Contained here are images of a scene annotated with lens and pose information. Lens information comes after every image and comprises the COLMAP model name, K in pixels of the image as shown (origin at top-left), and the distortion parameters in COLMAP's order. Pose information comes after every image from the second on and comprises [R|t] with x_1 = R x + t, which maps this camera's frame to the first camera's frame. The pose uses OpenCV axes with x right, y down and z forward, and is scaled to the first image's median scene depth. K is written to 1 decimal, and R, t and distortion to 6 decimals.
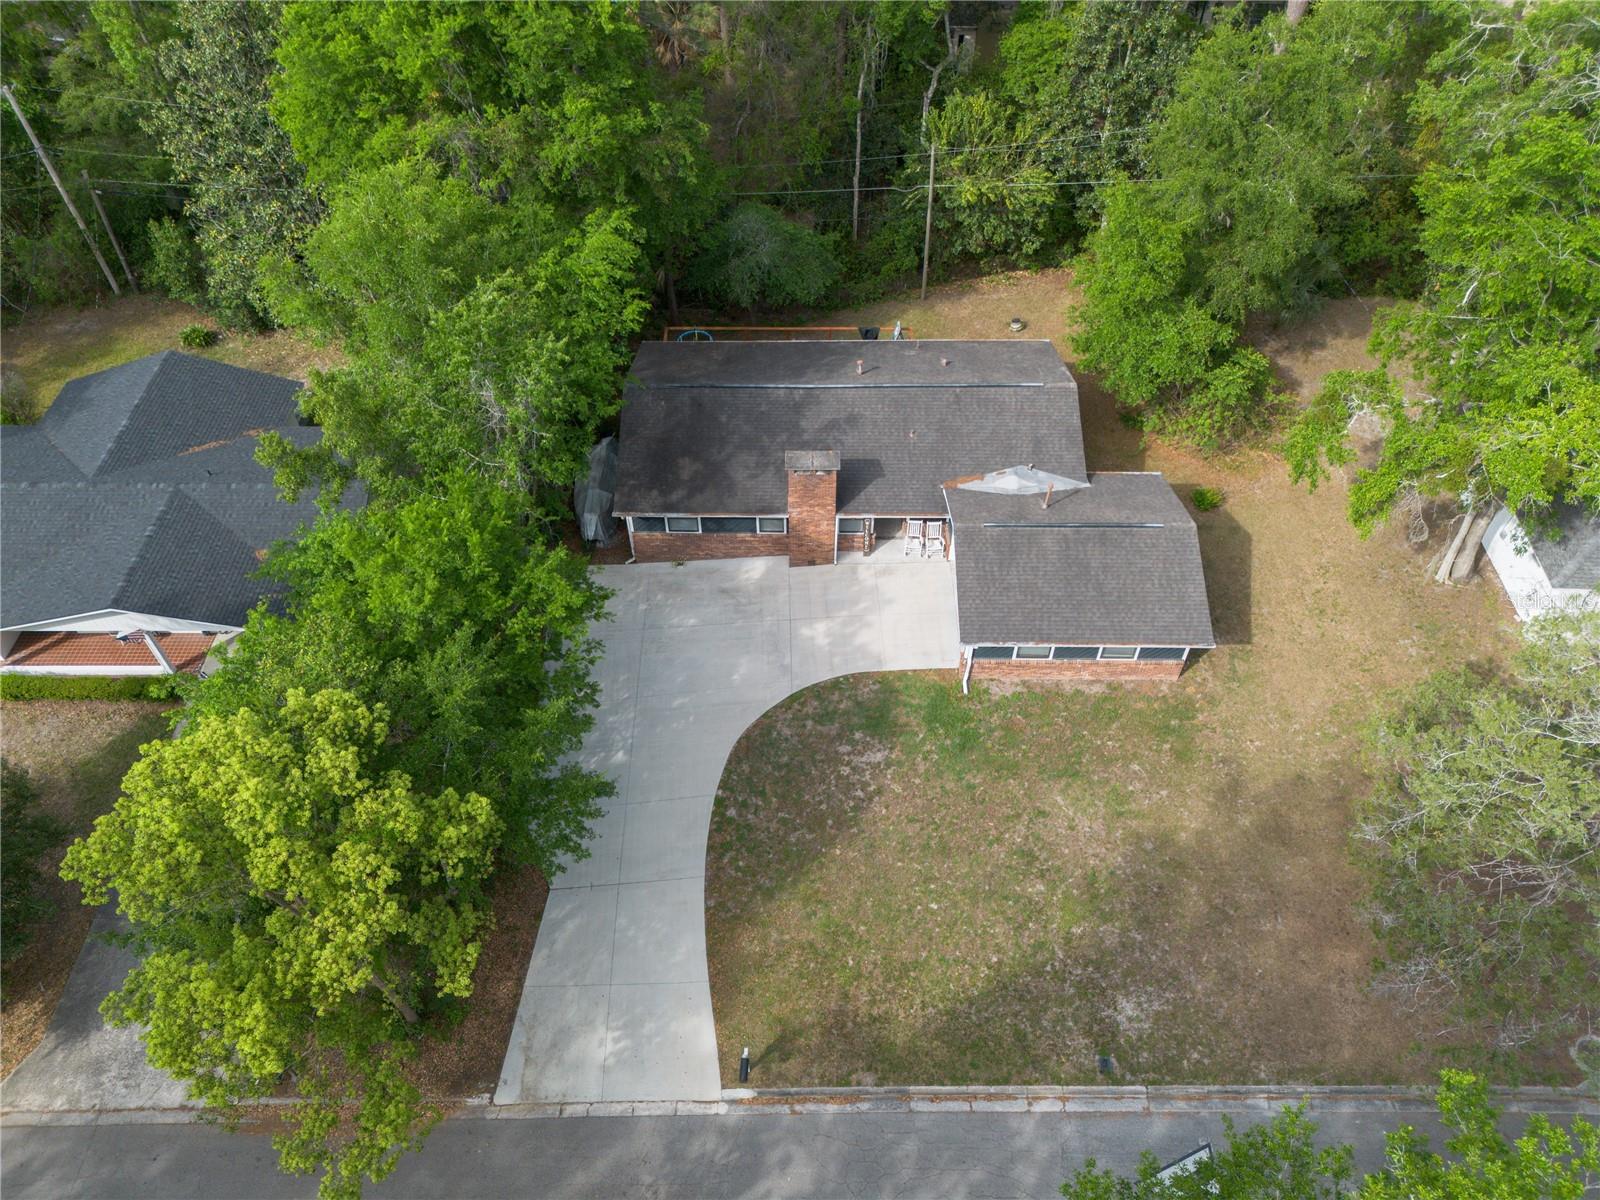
lens RADIAL K [[1125.9, 0, 798.5], [0, 1125.9, 600.2], [0, 0, 1]] dist [0.067974, -0.061207]
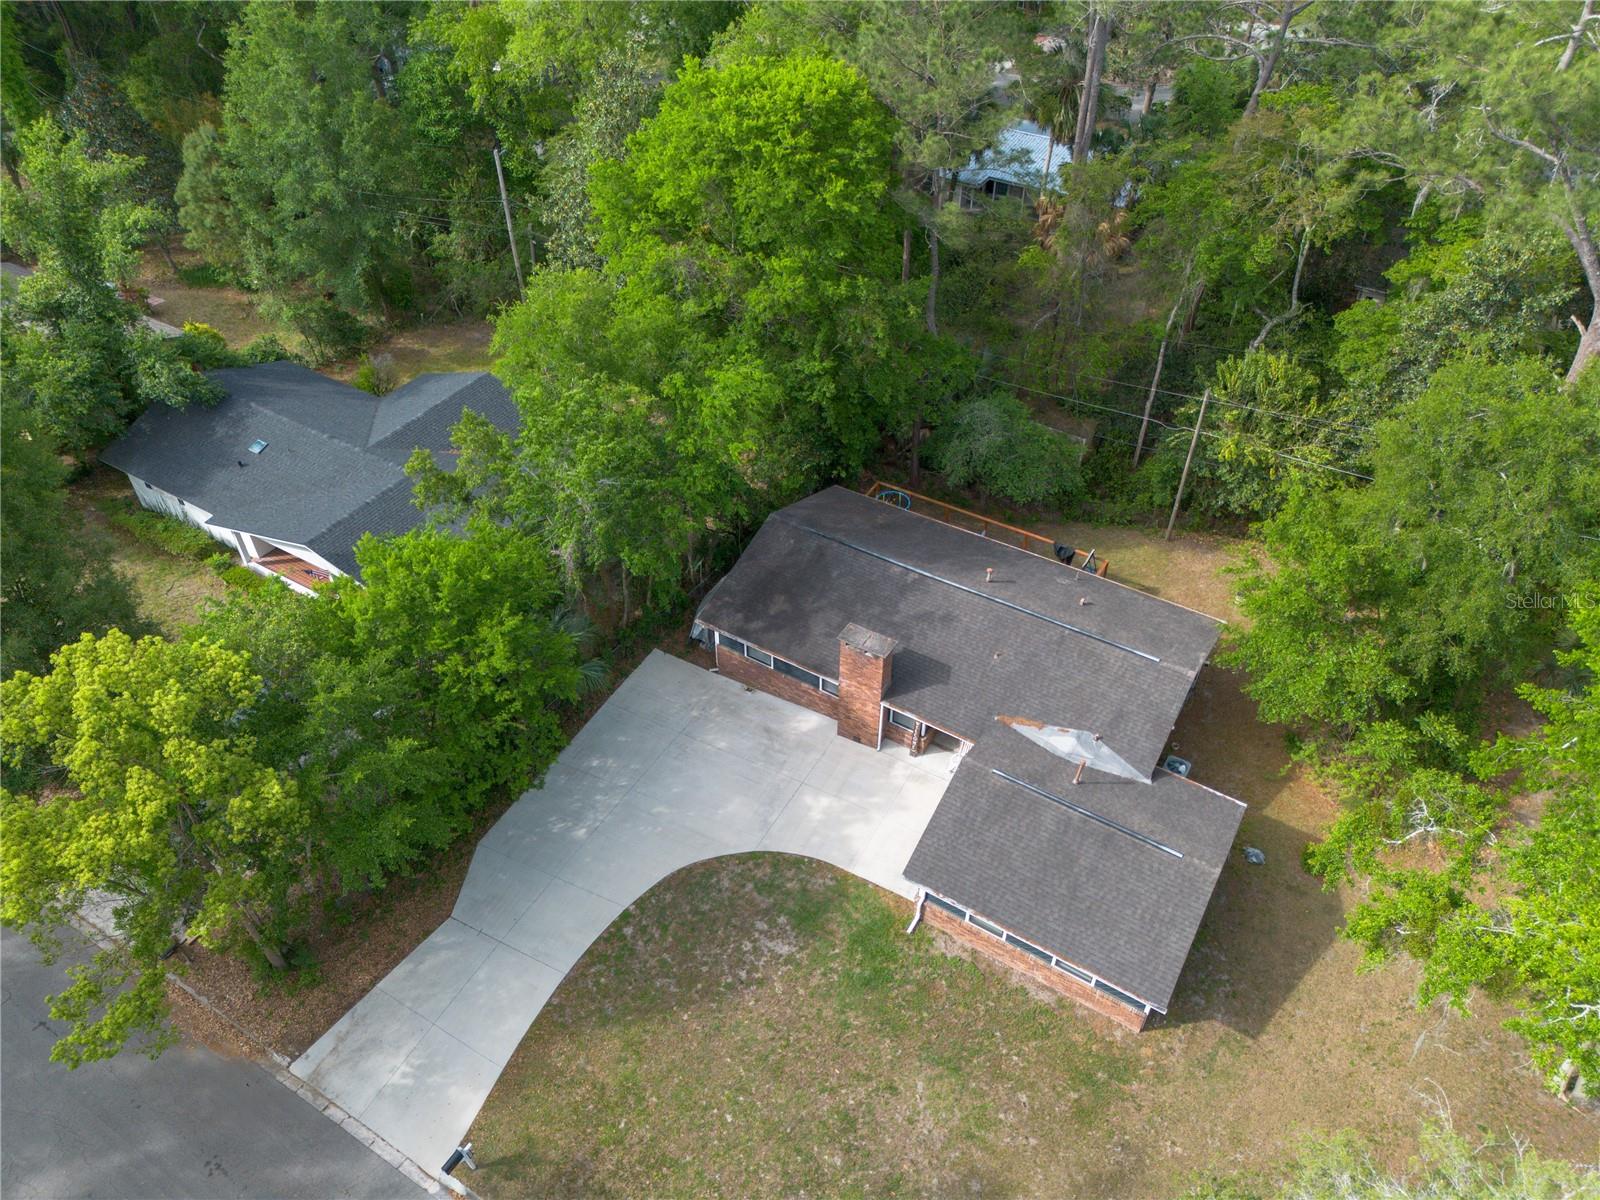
lens RADIAL K [[1125.9, 0, 798.5], [0, 1125.9, 600.2], [0, 0, 1]] dist [0.067974, -0.061207]
pose [[0.853349, 0.347701, -0.388458, 0.340586], [-0.391300, 0.919538, -0.036533, -0.099466], [0.344499, 0.183180, 0.920742, 0.063676]]
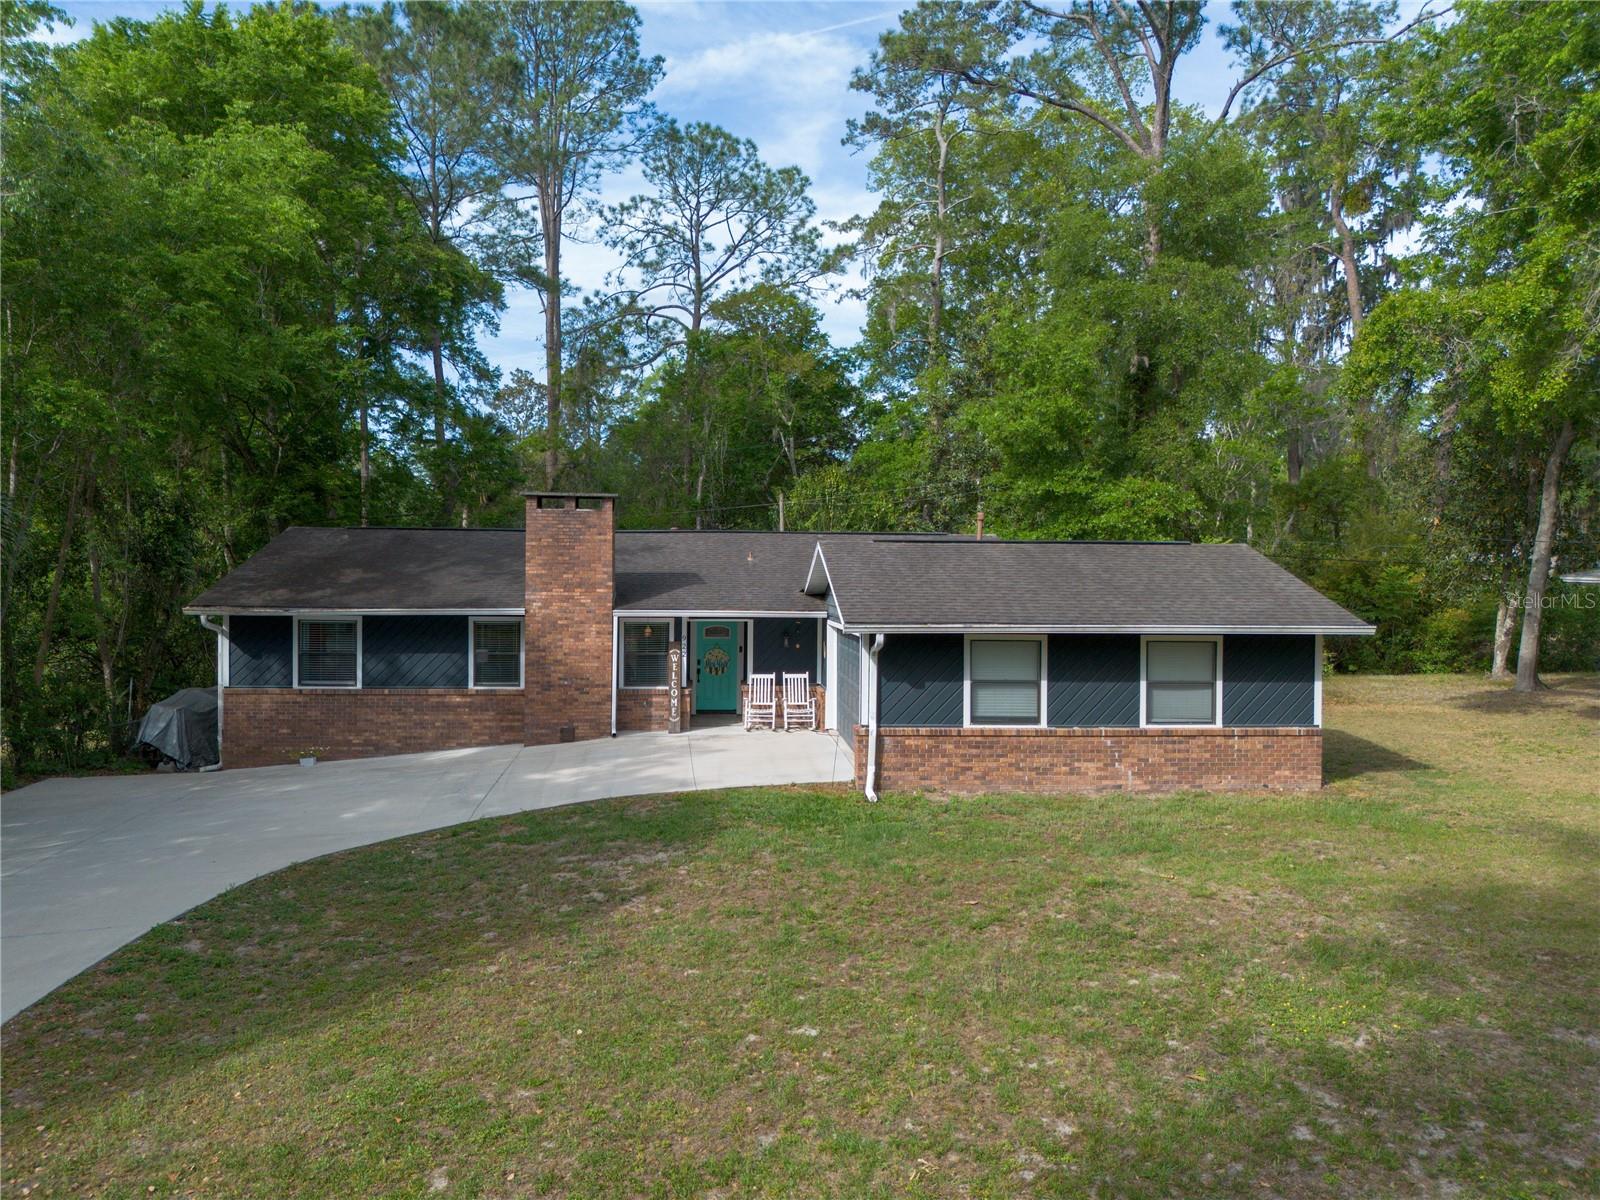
lens RADIAL K [[1125.9, 0, 798.5], [0, 1125.9, 600.2], [0, 0, 1]] dist [0.067974, -0.061207]
pose [[0.996398, 0.009198, 0.084298, 0.082696], [0.055624, 0.679445, -0.731615, 0.351665], [-0.064005, 0.733668, 0.676486, 0.653358]]
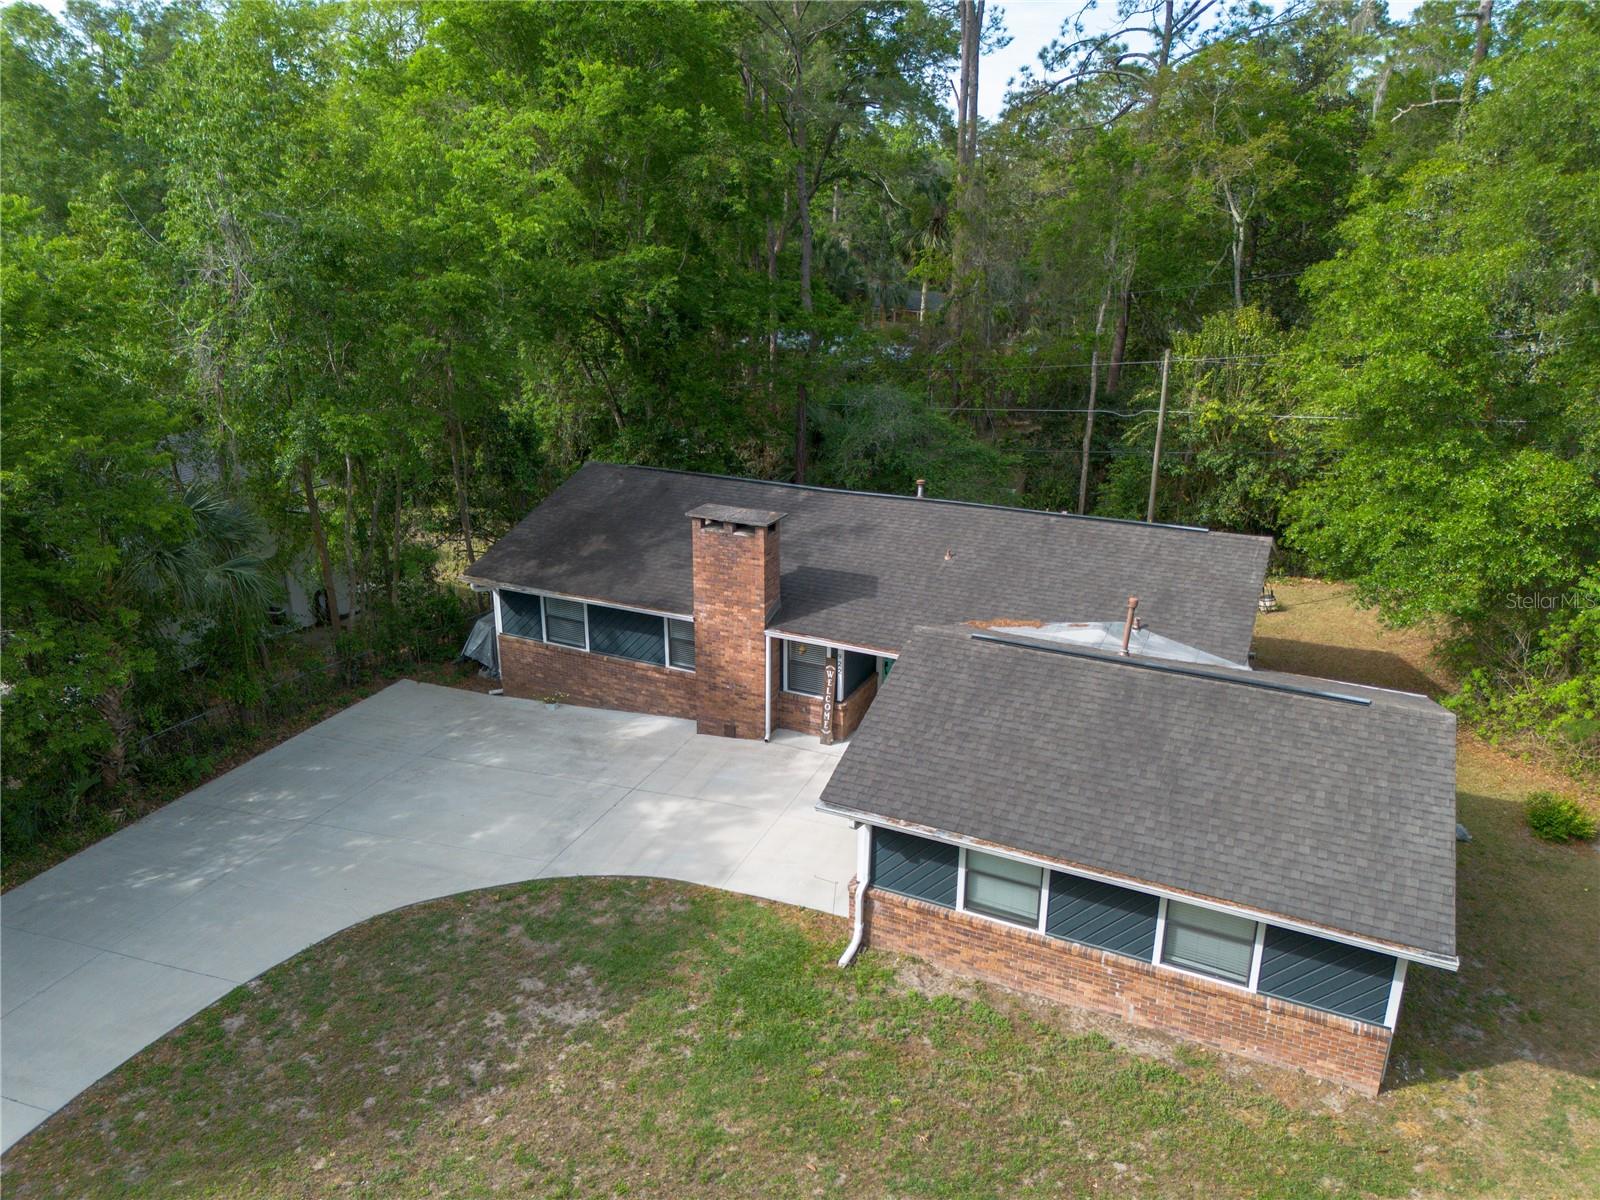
lens RADIAL K [[1123.0, 0, 800.0], [0, 1123.0, 600.0], [0, 0, 1]] dist [0.078580, -0.077175]
pose [[0.904675, 0.147195, -0.399870, 0.292976], [-0.323490, 0.848063, -0.419694, 0.154095], [0.277339, 0.509041, 0.814838, 0.563666]]
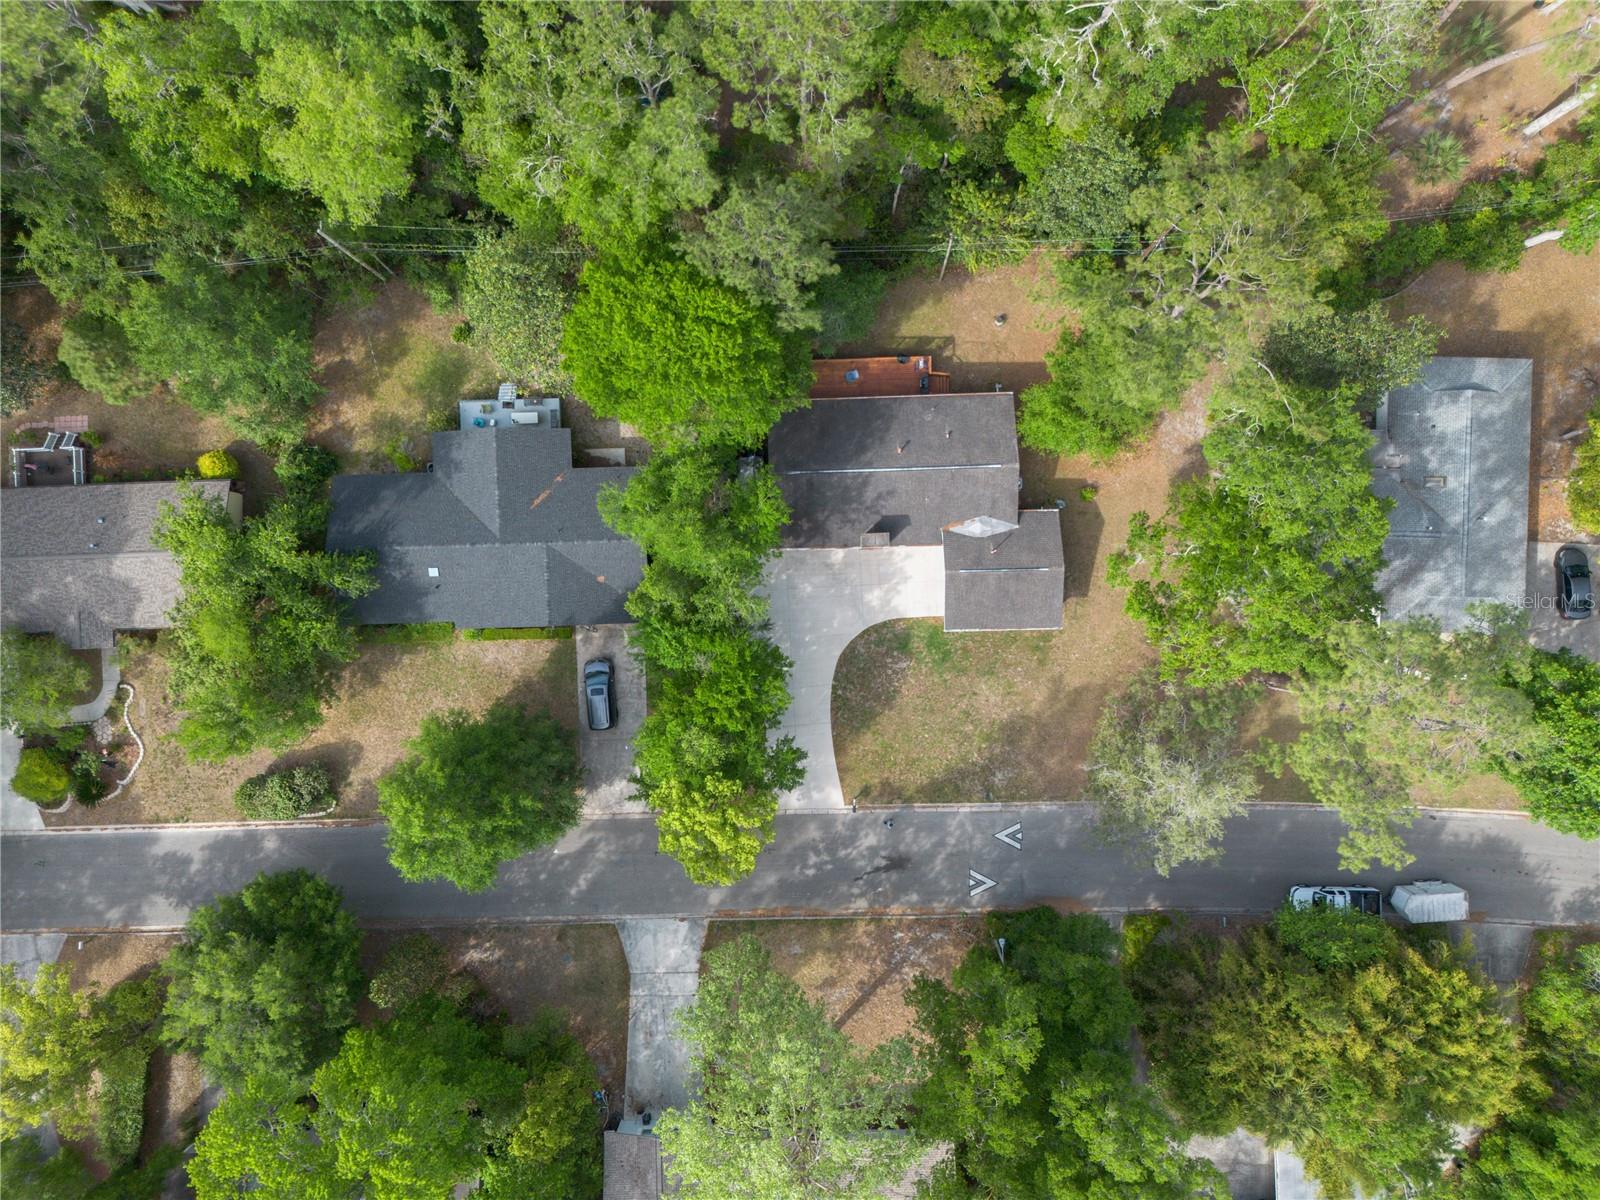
lens RADIAL K [[1123.0, 0, 800.0], [0, 1123.0, 600.0], [0, 0, 1]] dist [0.078580, -0.077175]
pose [[0.999403, -0.034114, -0.005486, -0.113931], [0.029263, 0.751249, 0.659370, -1.369191], [-0.018372, -0.659137, 0.751798, -0.548282]]
